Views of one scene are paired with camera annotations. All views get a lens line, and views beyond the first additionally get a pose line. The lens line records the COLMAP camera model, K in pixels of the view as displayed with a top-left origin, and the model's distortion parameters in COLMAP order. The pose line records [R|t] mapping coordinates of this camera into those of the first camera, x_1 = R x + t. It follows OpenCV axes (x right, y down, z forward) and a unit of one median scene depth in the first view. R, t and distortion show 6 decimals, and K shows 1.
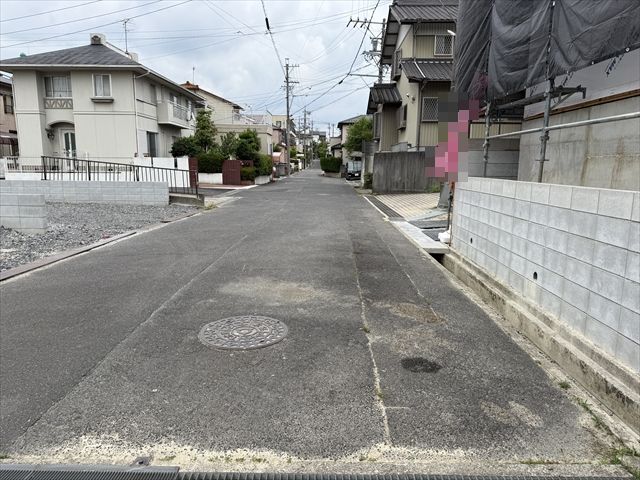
lens RADIAL K [[449.6, 0, 322.3], [0, 449.6, 243.9], [0, 0, 1]] dist [0.062431, -0.080070]
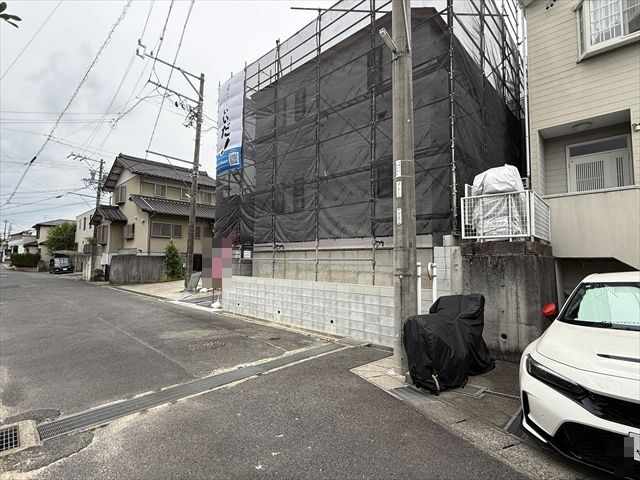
lens RADIAL K [[319.0, 0, 322.0], [0, 319.0, 240.4], [0, 0, 1]] dist [-0.003375, -0.000470]
pose [[0.672885, 0.043650, 0.738458, -0.560251], [0.124887, 0.977226, -0.171560, 0.006029], [-0.729129, 0.207664, 0.652109, -0.386085]]
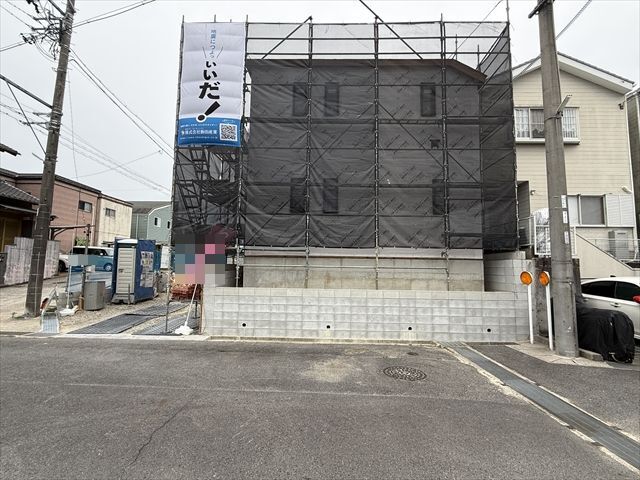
lens RADIAL K [[309.0, 0, 320.0], [0, 309.0, 240.0], [0, 0, 1]] dist [0.000298, 0.000447]
pose [[0.009219, 0.077639, 0.996939, -0.840248], [0.157507, 0.984423, -0.078120, -0.183672], [-0.987475, 0.157745, -0.003153, 0.664916]]
